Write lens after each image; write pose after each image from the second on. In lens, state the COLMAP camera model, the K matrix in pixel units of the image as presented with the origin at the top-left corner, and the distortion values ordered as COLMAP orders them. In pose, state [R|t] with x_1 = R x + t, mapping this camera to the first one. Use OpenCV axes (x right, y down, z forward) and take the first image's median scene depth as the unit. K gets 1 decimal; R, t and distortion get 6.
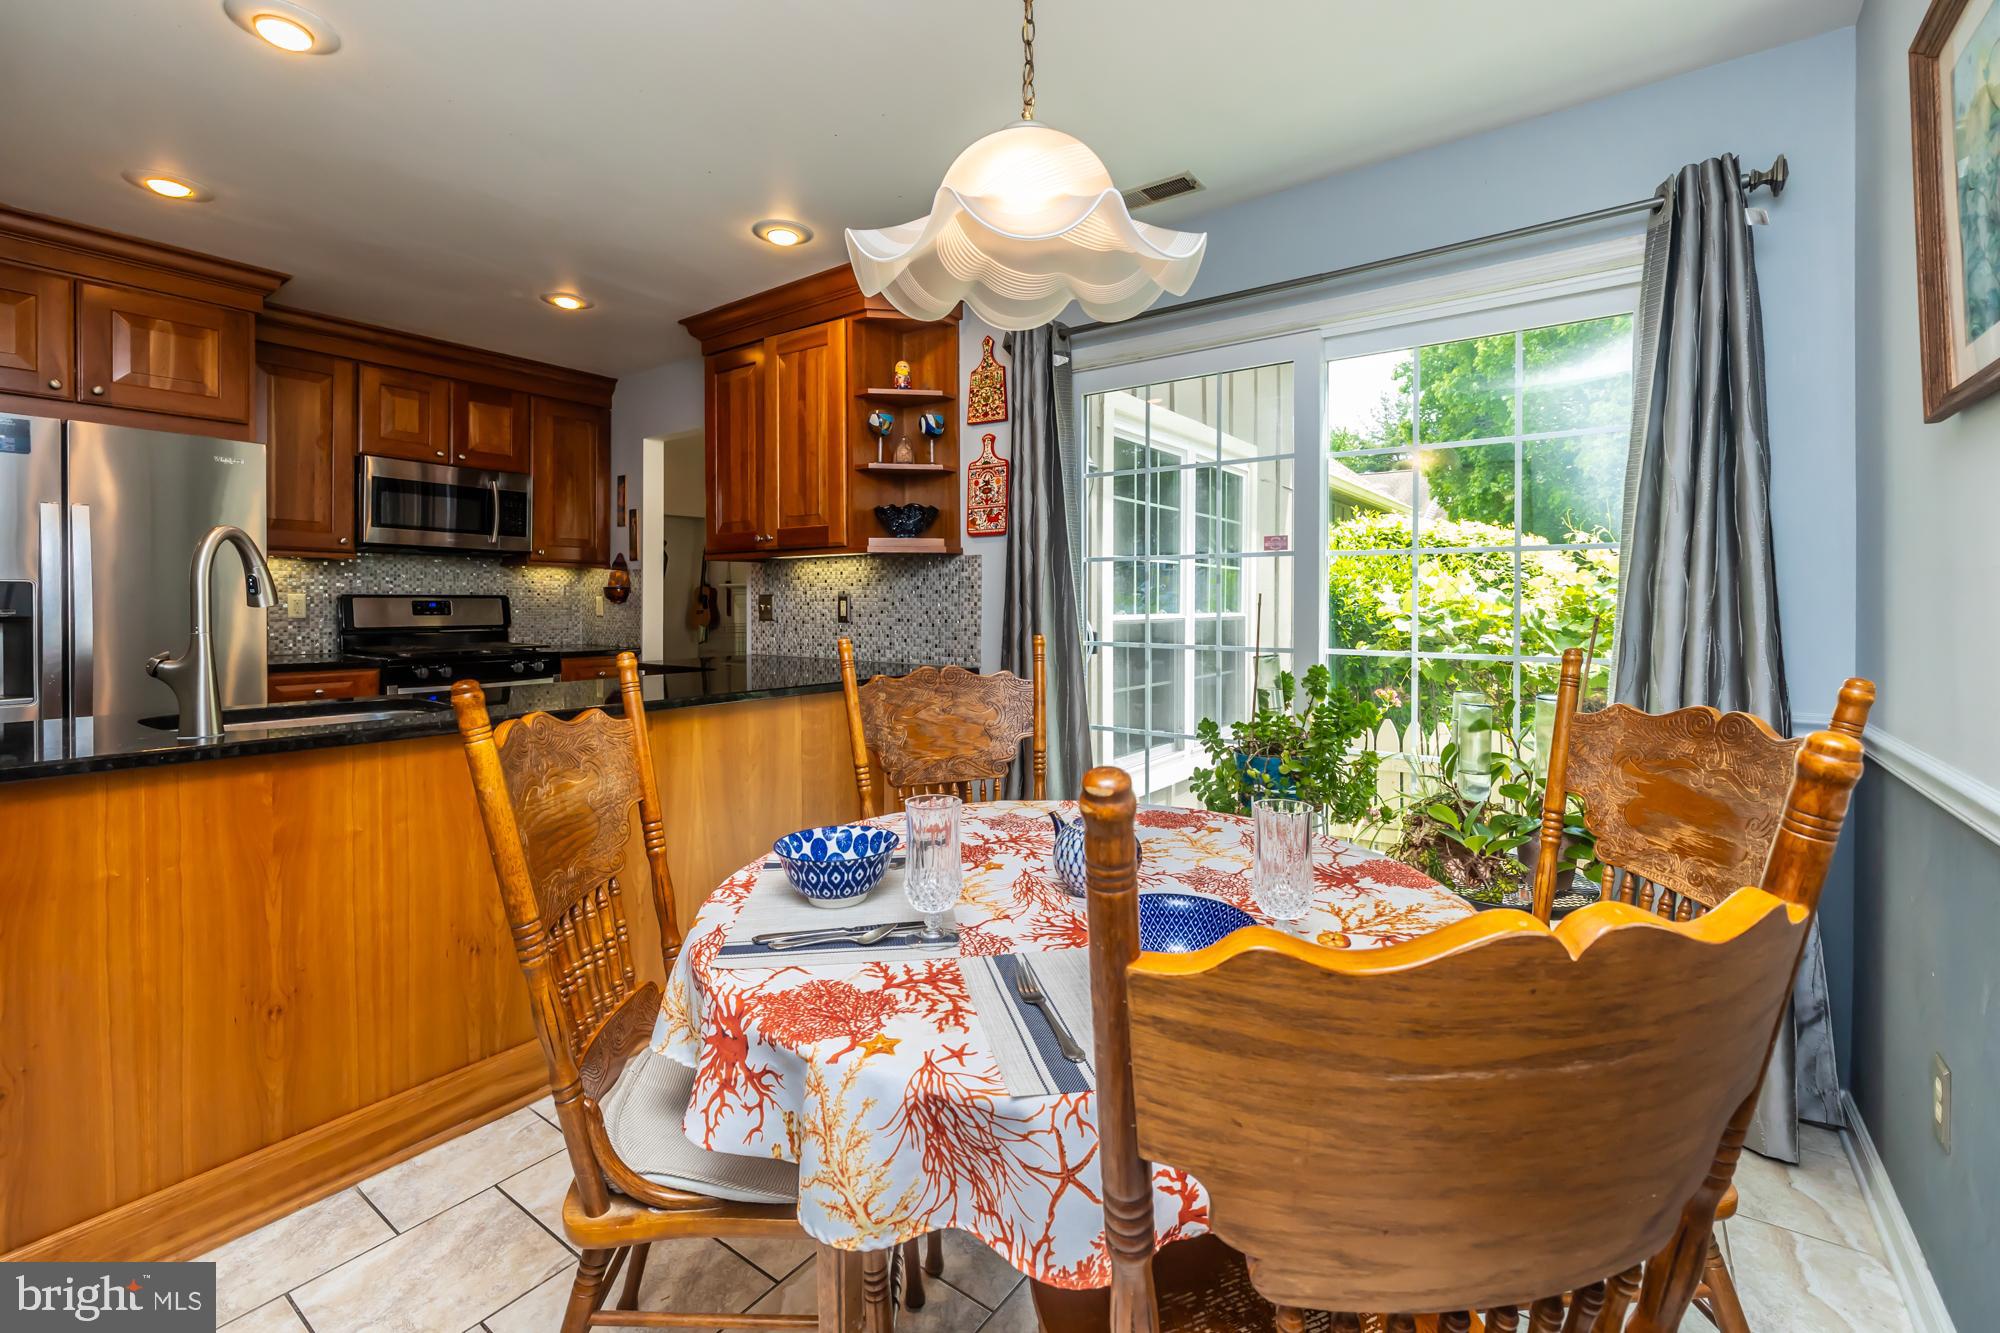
lens RADIAL K [[865.5, 0, 1016.6], [0, 865.5, 620.8], [0, 0, 1]] dist [-0.000092, 0.000216]
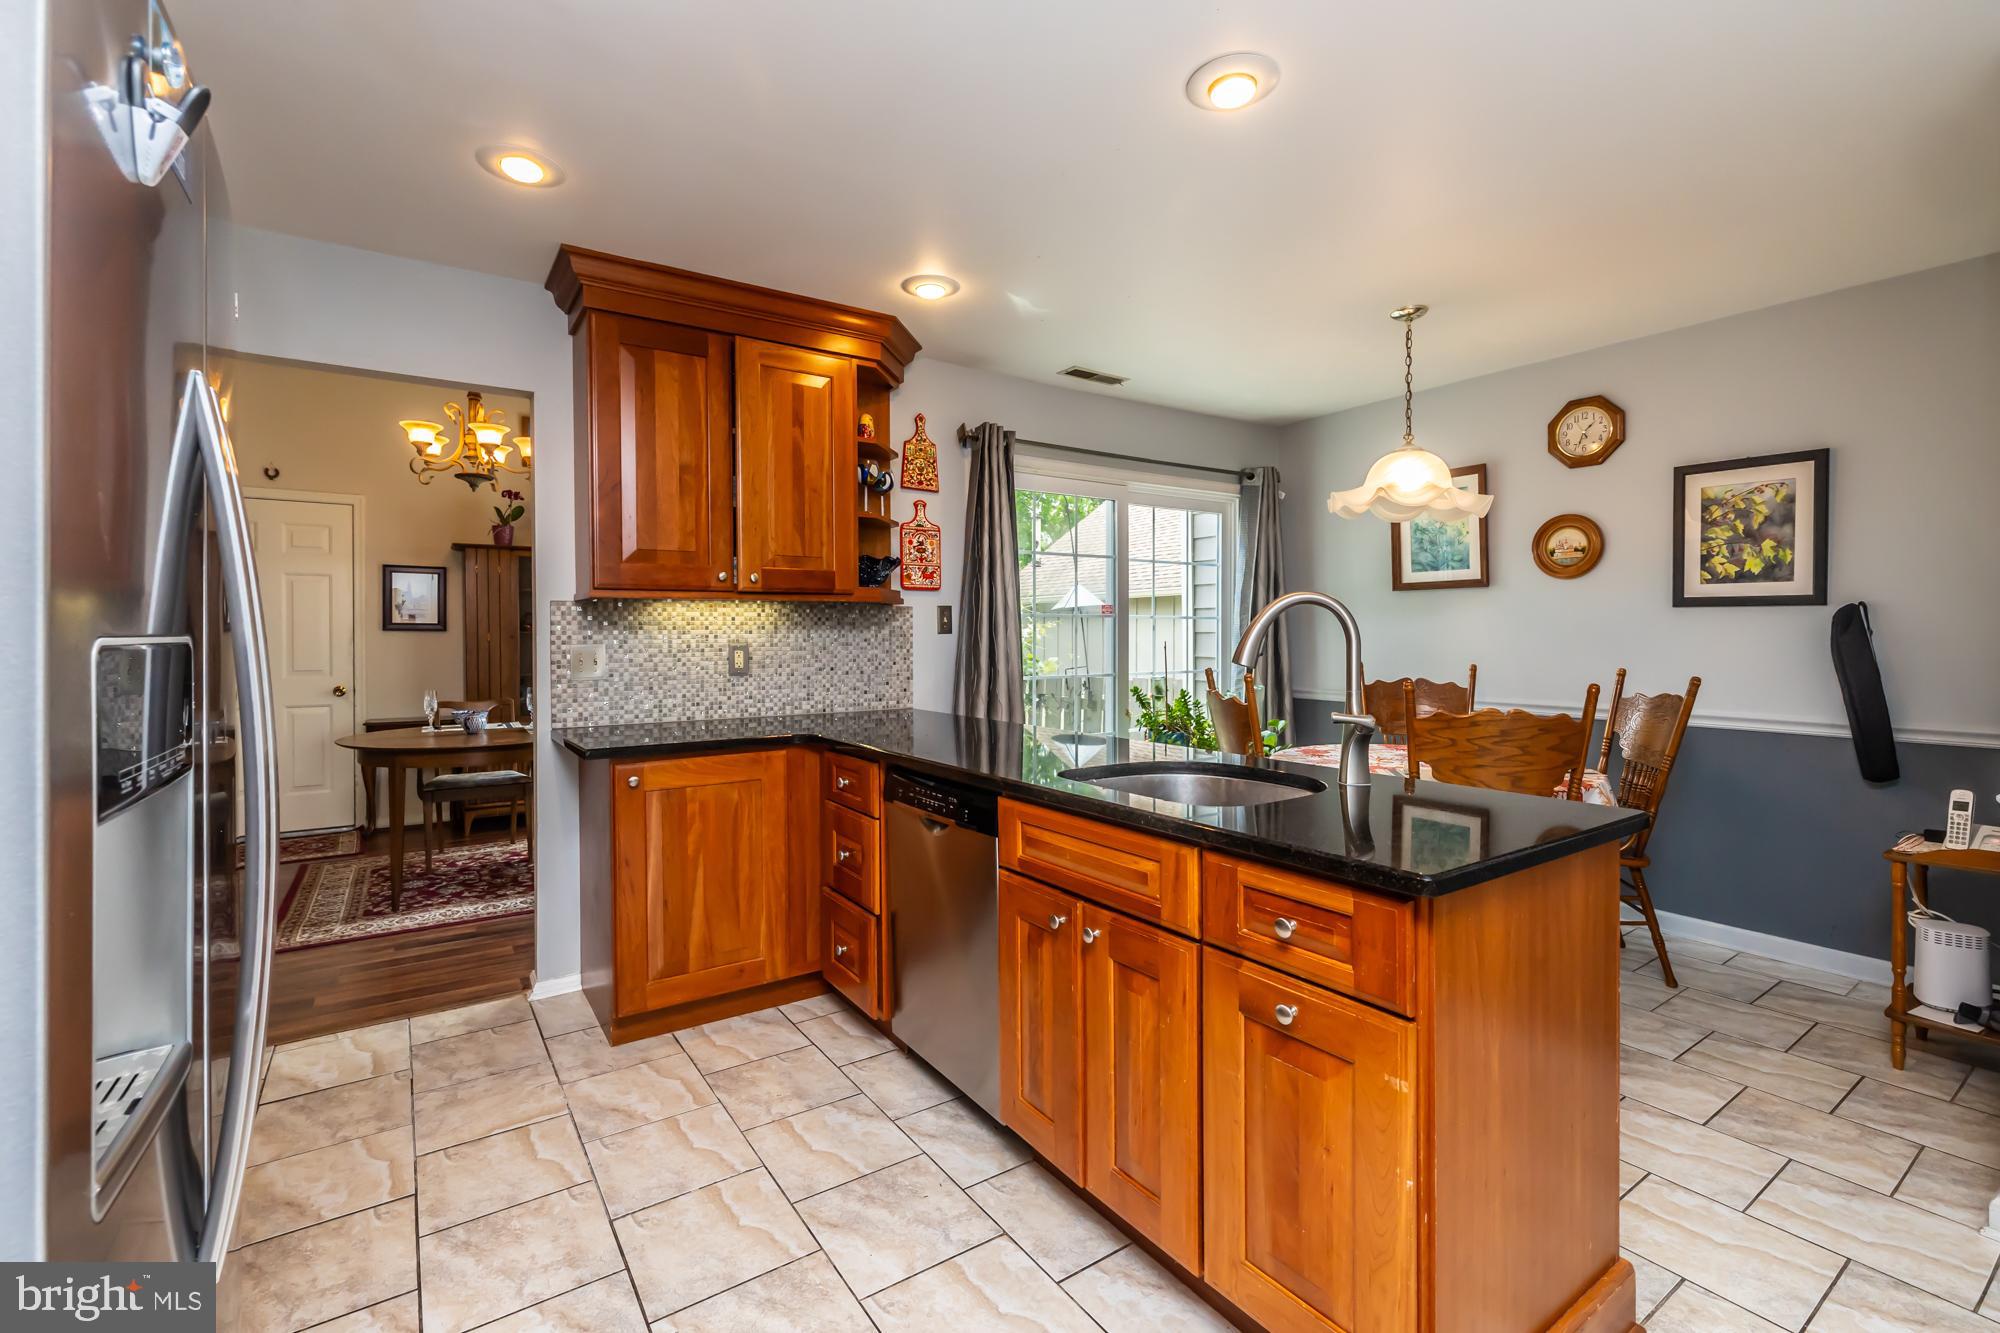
lens RADIAL K [[857.3, 0, 1000.8], [0, 857.3, 631.1], [0, 0, 1]] dist [-0.000777, 0.000338]
pose [[0.346195, 0.004179, 0.938153, -1.031764], [0.026011, 0.999563, -0.014051, -0.026619], [-0.937802, 0.029267, 0.345935, 0.513673]]
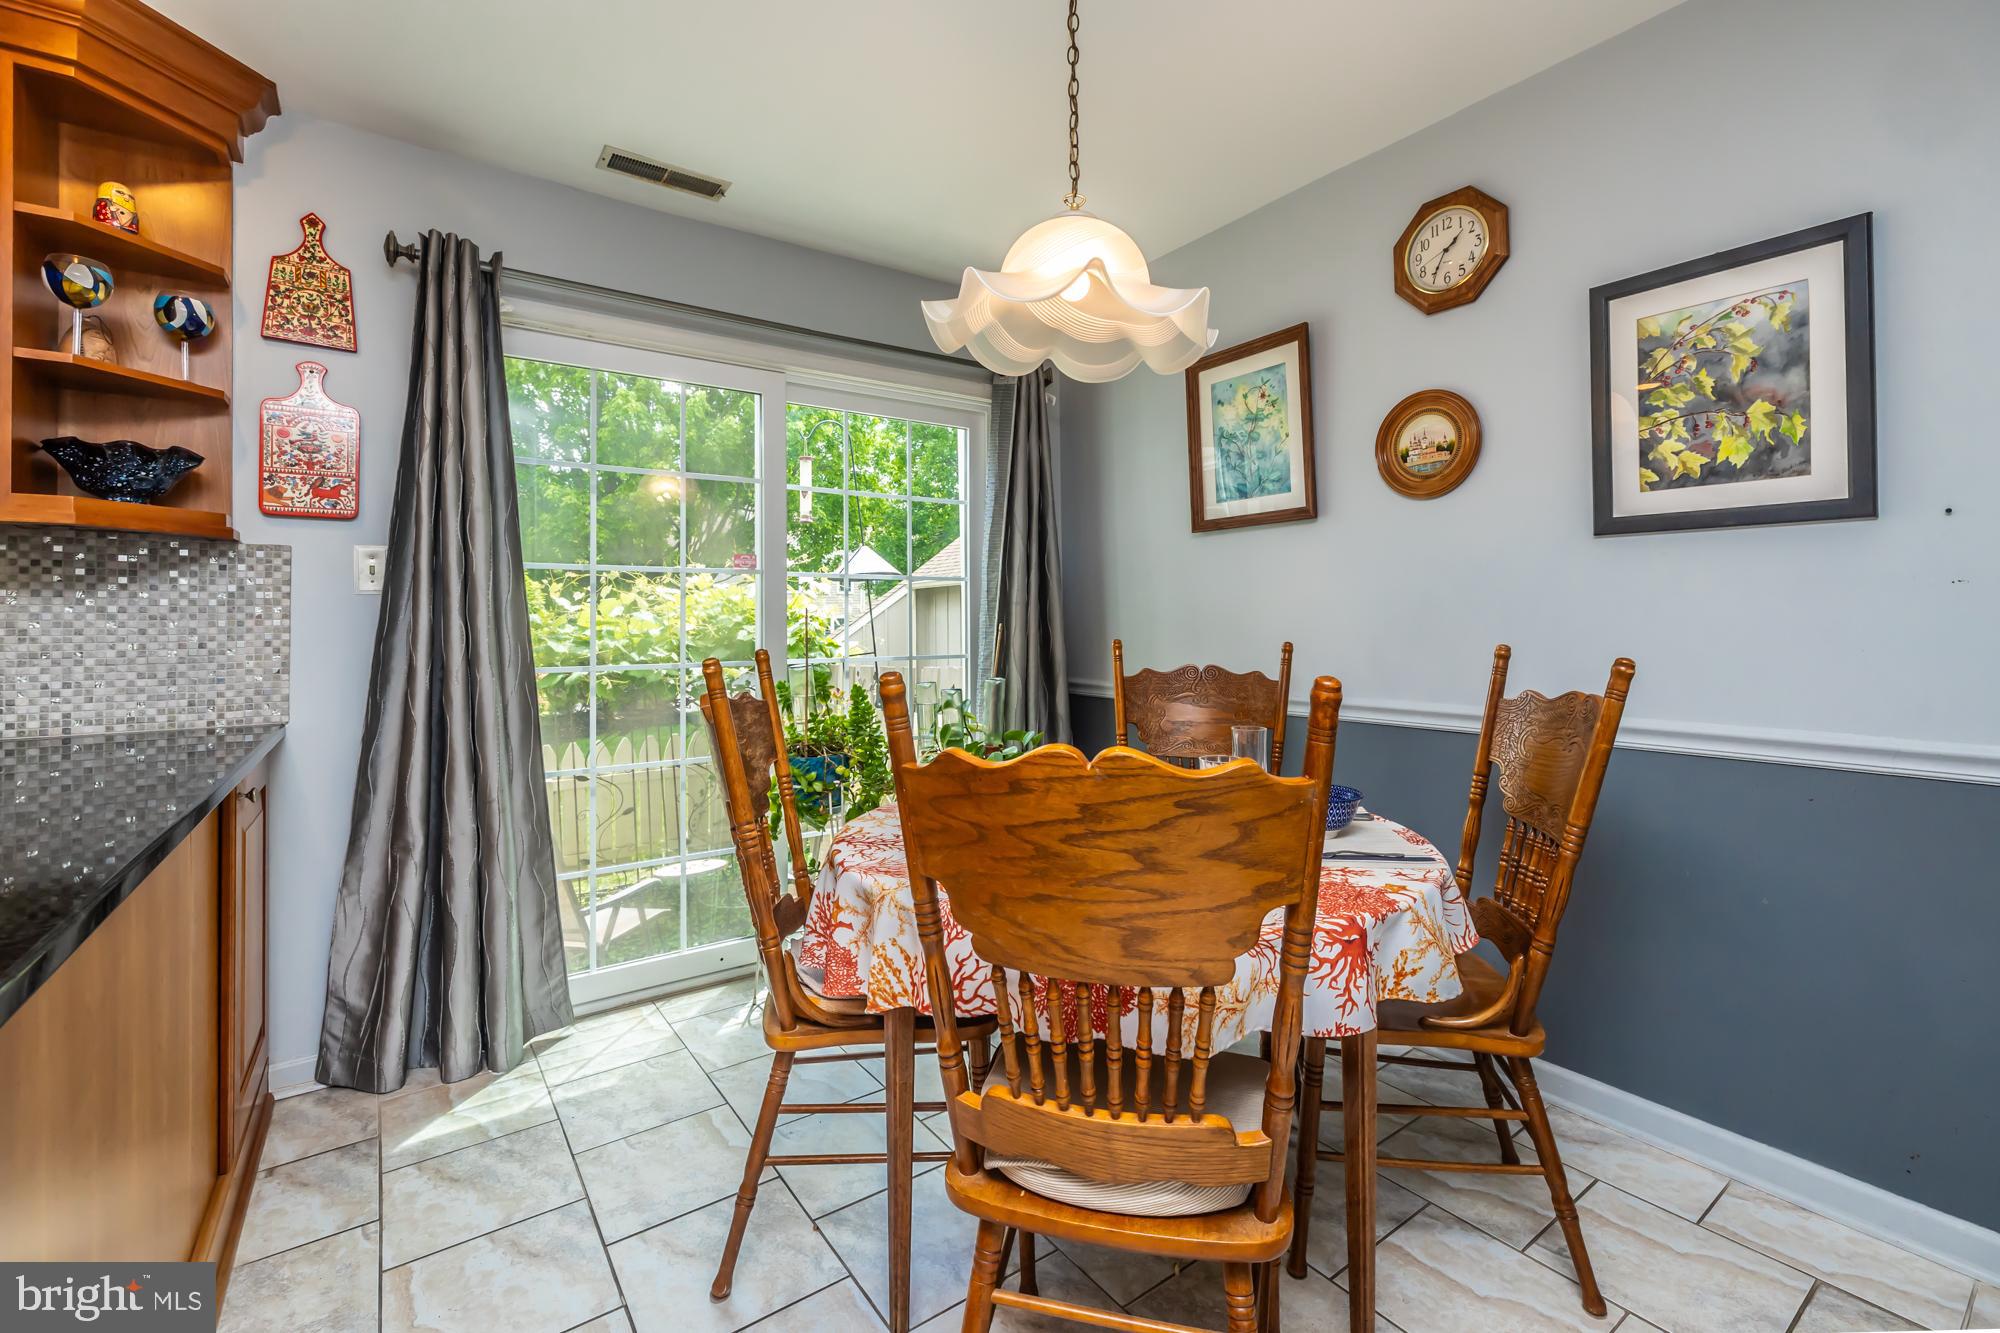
lens RADIAL K [[852.4, 0, 1006.9], [0, 852.4, 595.5], [0, 0, 1]] dist [0.000255, -0.000101]
pose [[0.326800, 0.030681, 0.944595, -0.457953], [0.031801, 0.998550, -0.043436, 0.003983], [-0.944558, 0.044234, 0.325351, 0.300540]]
